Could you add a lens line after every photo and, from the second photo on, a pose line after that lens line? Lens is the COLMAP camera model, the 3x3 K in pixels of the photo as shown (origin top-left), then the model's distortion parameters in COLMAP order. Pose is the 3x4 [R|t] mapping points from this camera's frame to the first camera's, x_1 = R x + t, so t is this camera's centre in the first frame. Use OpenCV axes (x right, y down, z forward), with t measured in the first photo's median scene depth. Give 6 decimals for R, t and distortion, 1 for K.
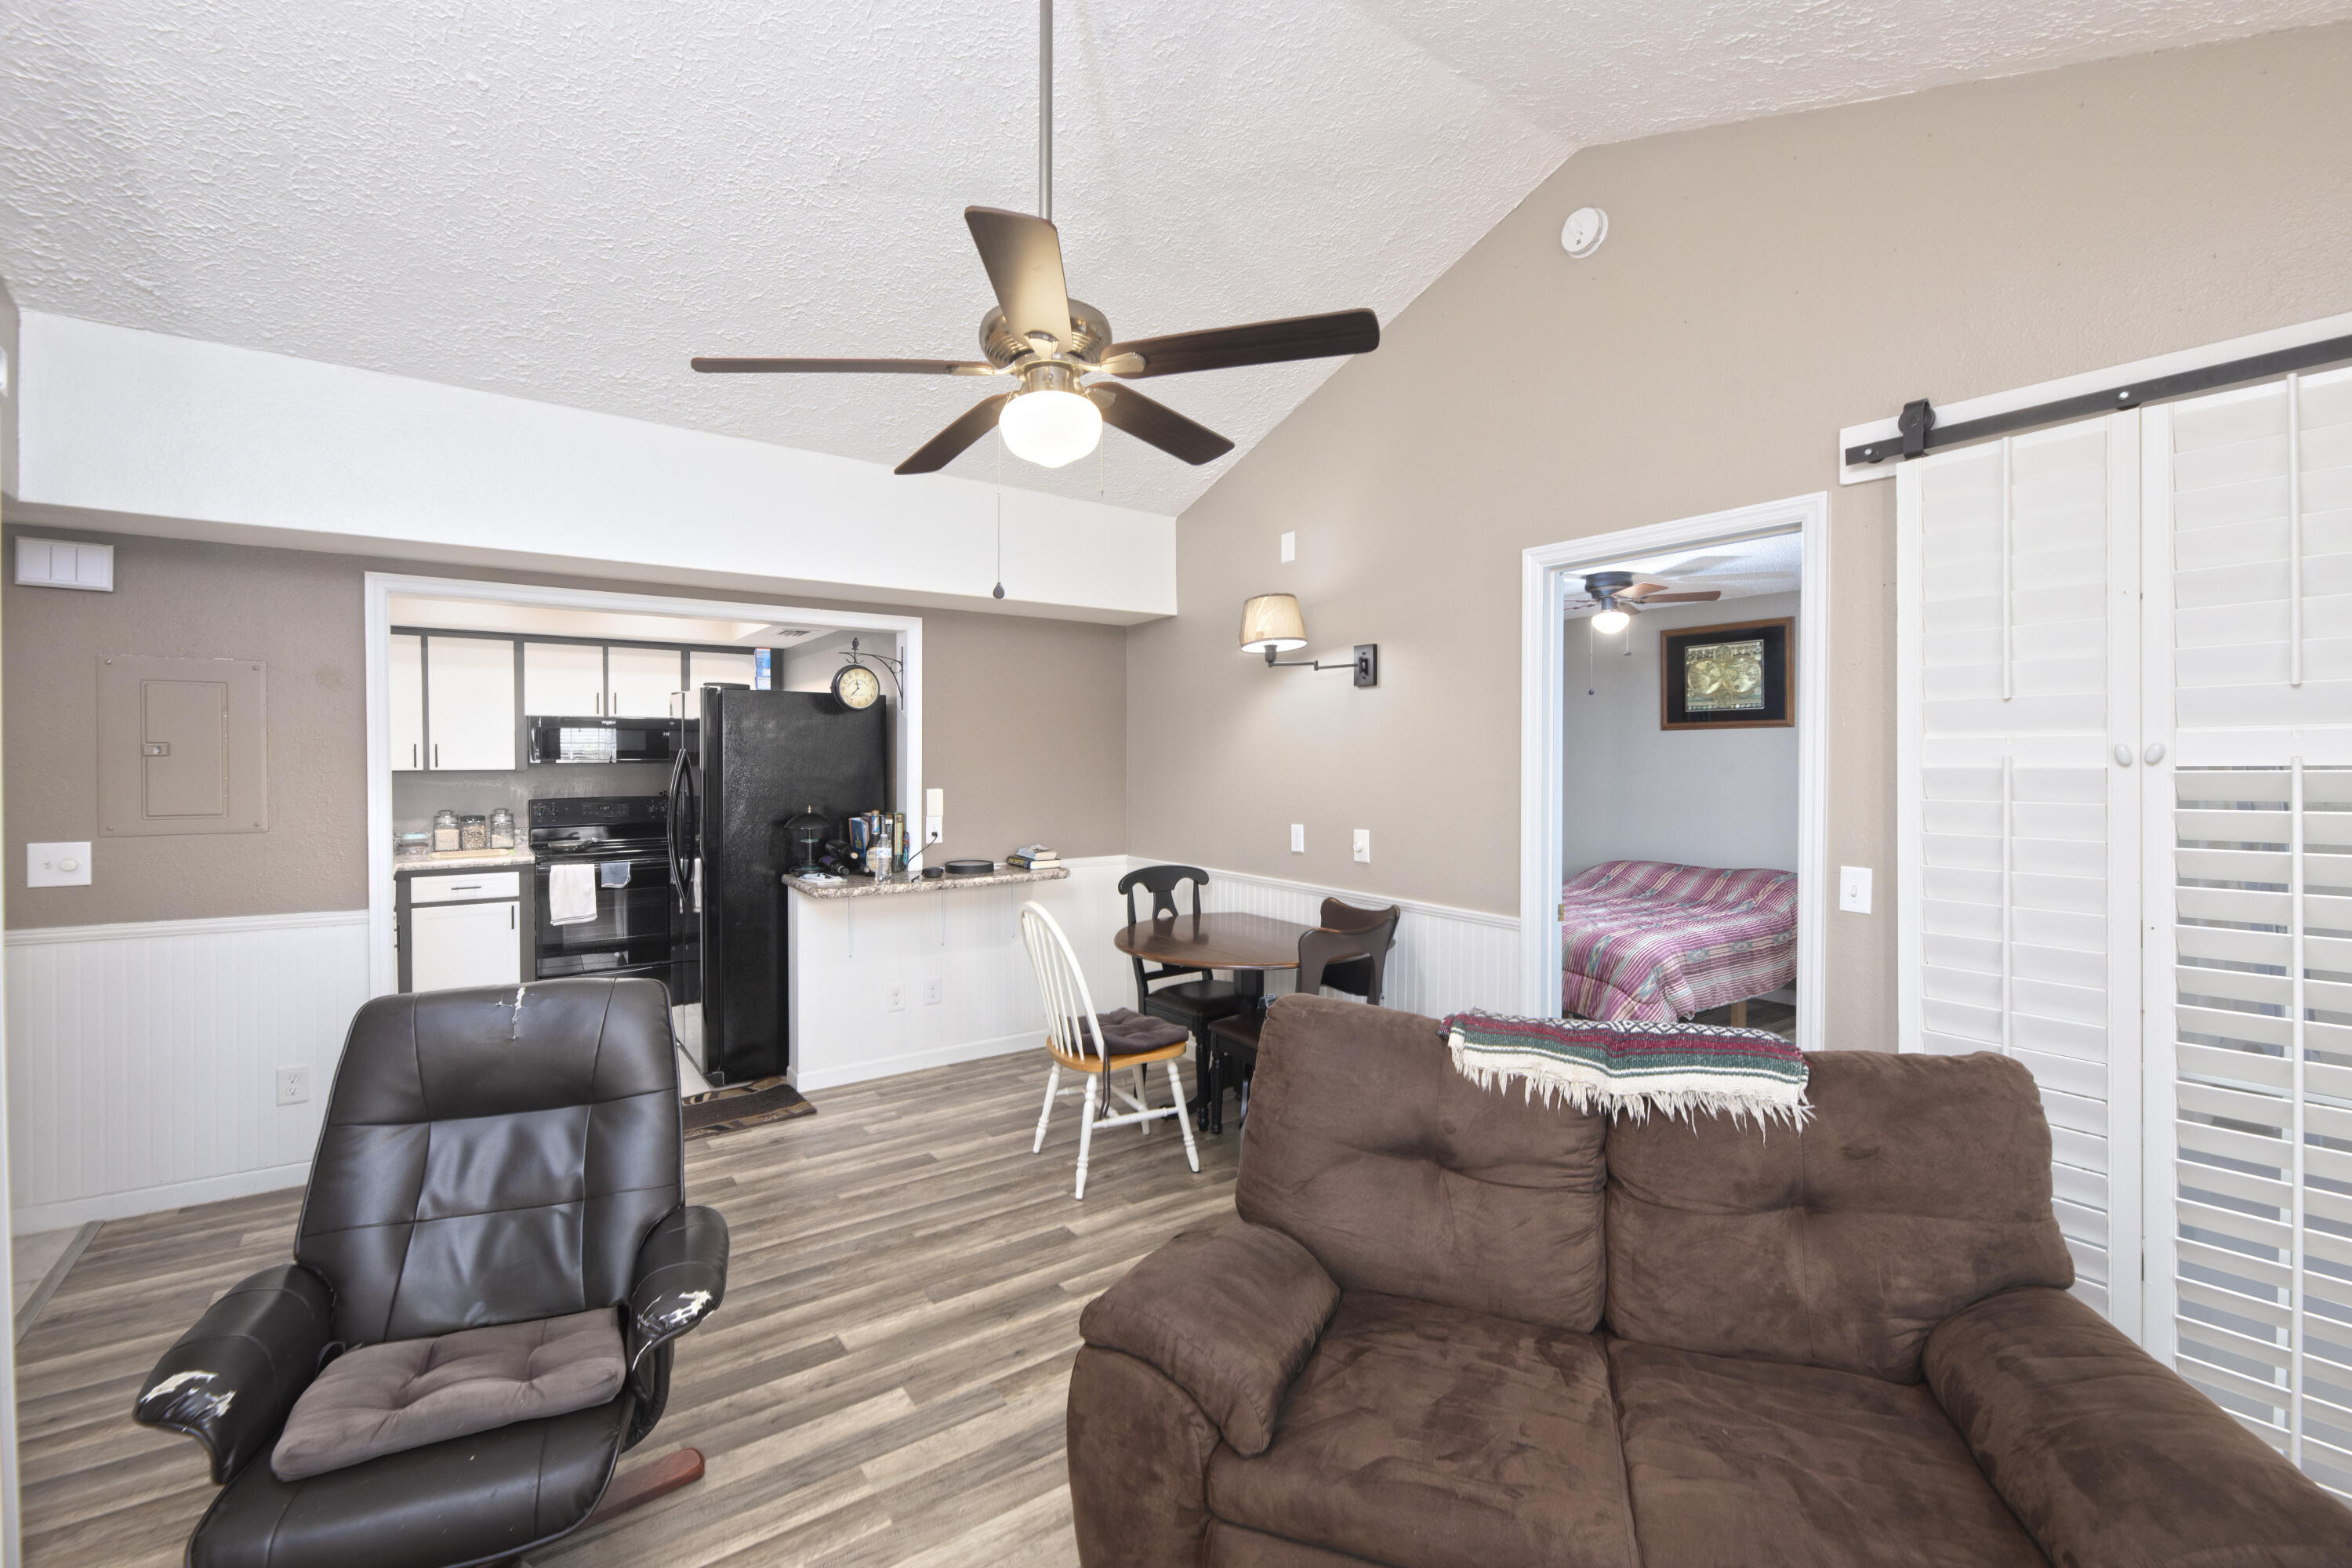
lens RADIAL K [[1005.5, 0, 1145.0], [0, 1005.5, 756.2], [0, 0, 1]] dist [0.003566, -0.002847]
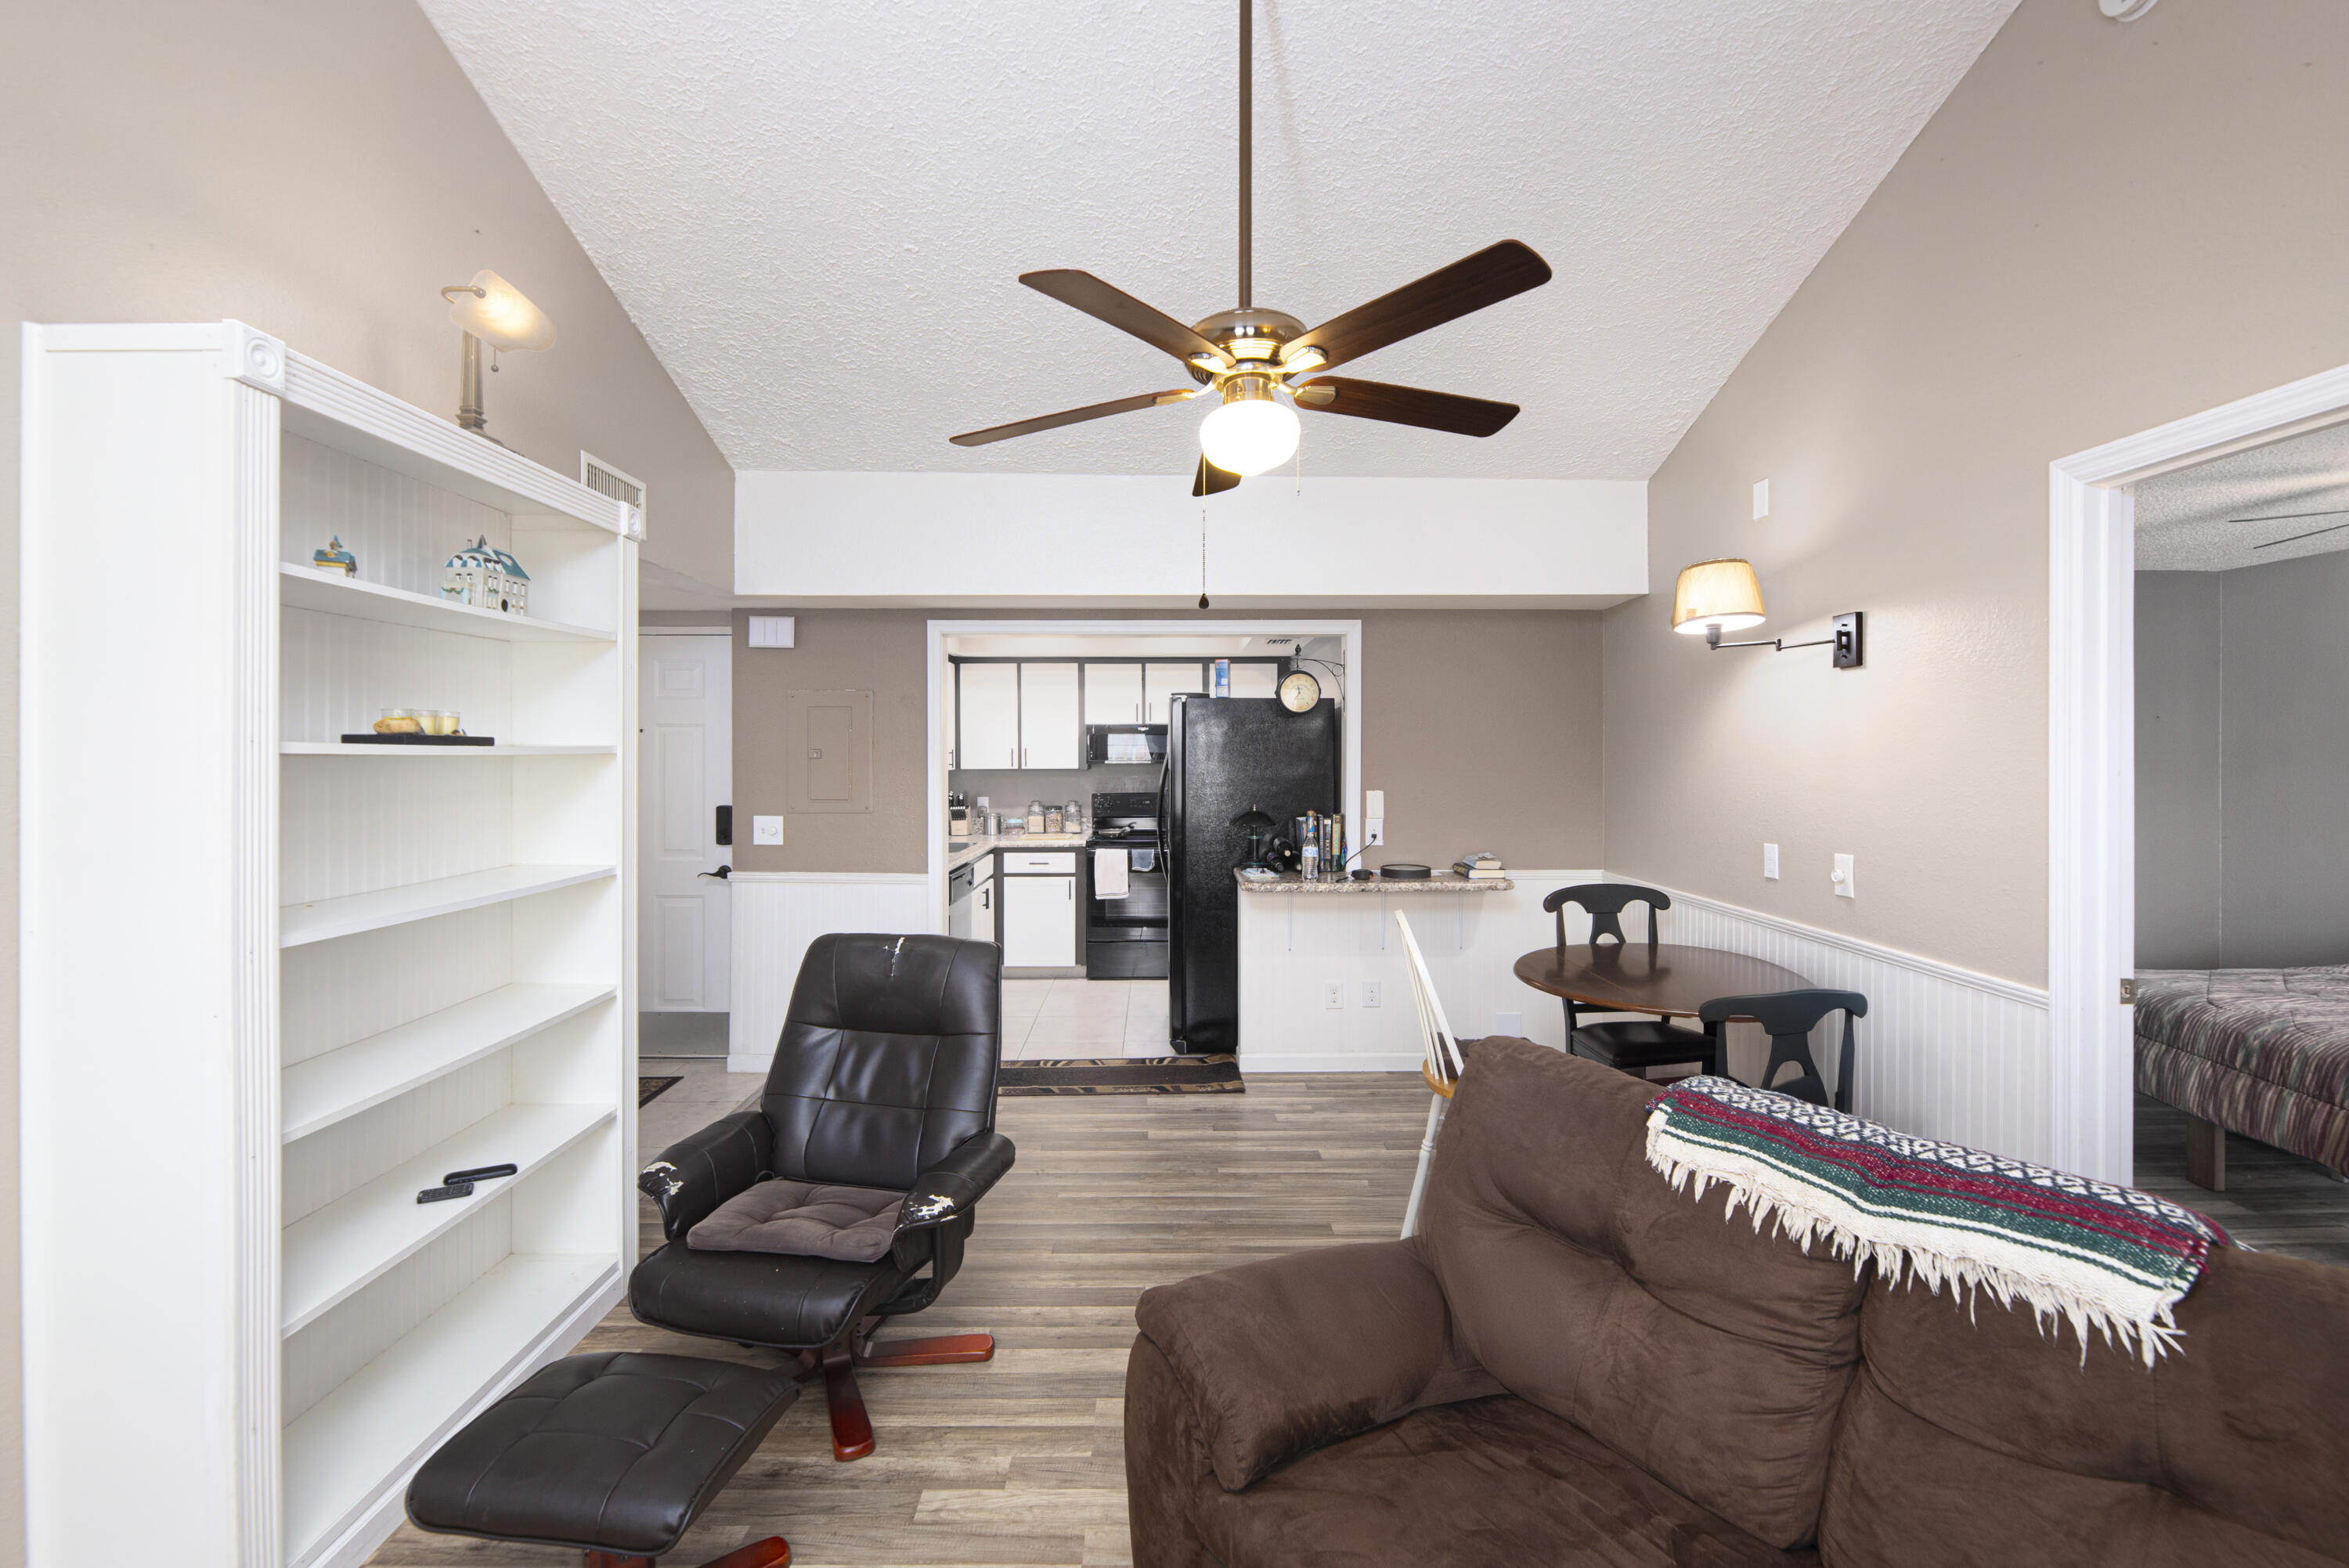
lens RADIAL K [[1004.1, 0, 1158.6], [0, 1004.1, 747.6], [0, 0, 1]] dist [0.003566, -0.002847]
pose [[0.827424, -0.005761, -0.561548, 0.202026], [-0.000323, 0.999942, -0.010735, -0.000774], [0.561578, 0.009064, 0.827374, 0.057798]]
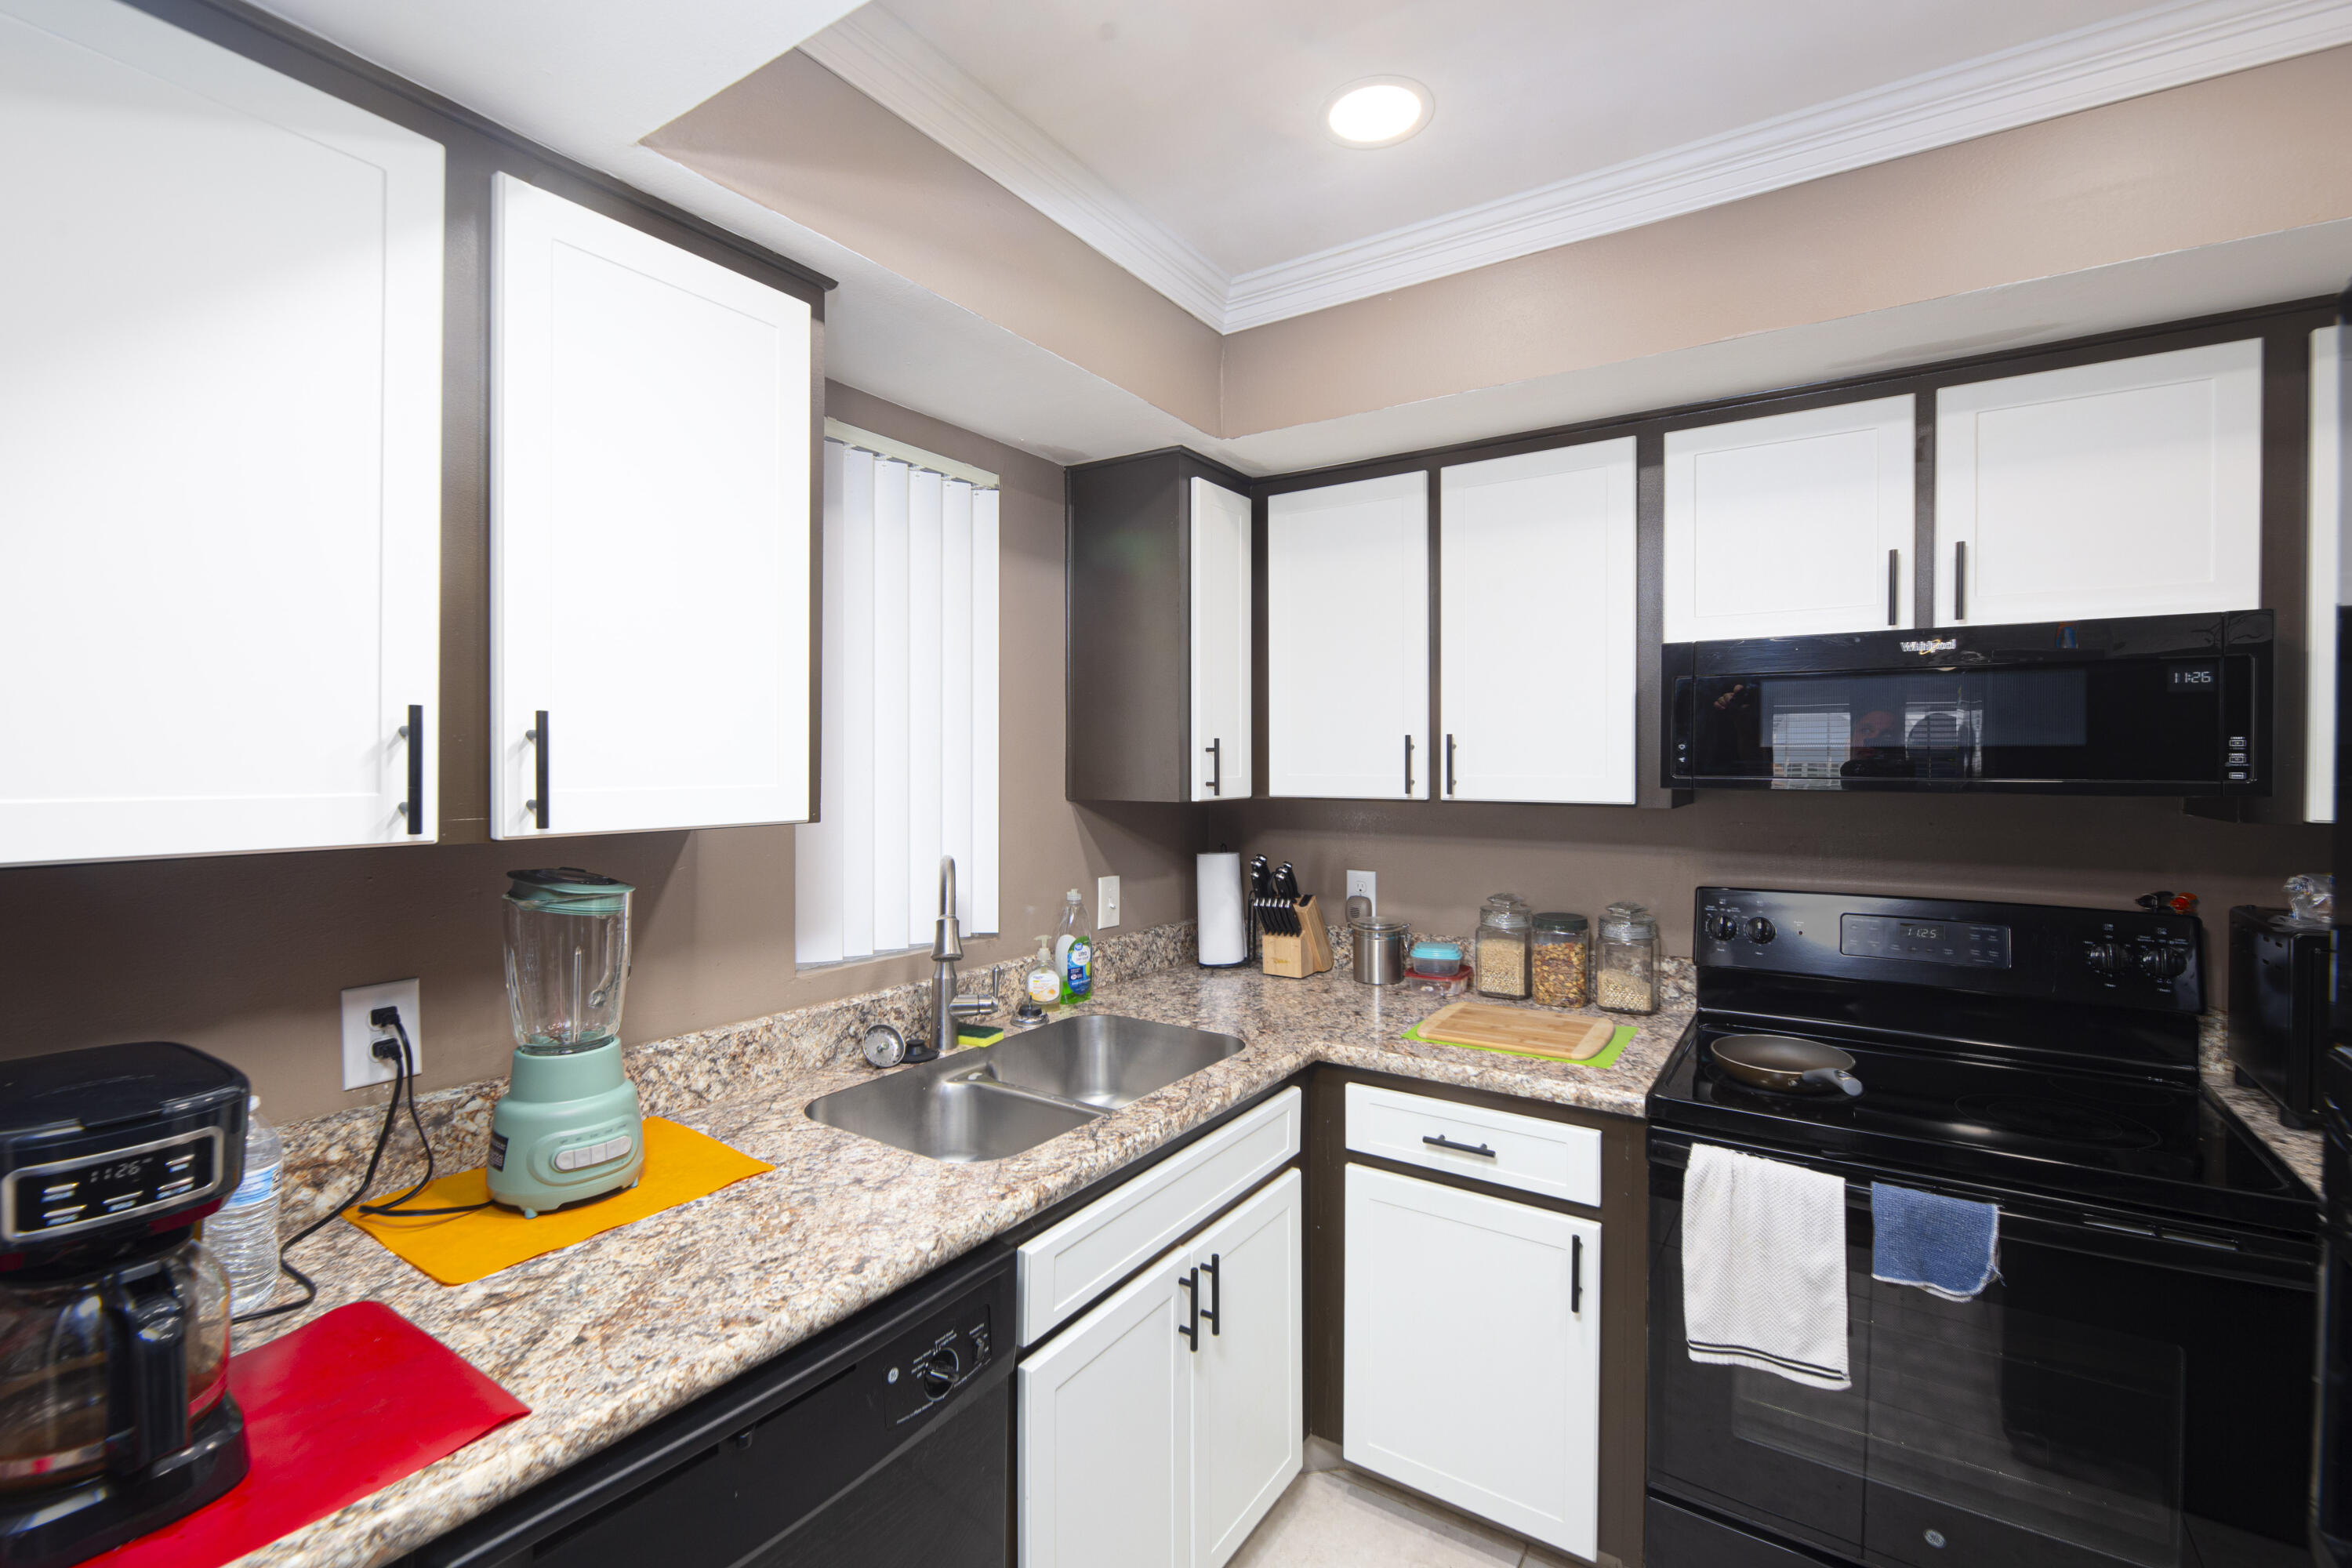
lens RADIAL K [[1005.5, 0, 1167.1], [0, 1005.5, 781.7], [0, 0, 1]] dist [0.003566, -0.002847]
pose [[0.367028, 0.016161, -0.930069, -0.505846], [-0.000018, 0.999849, 0.017366, -0.001328], [0.930210, -0.006357, 0.366973, 1.011849]]
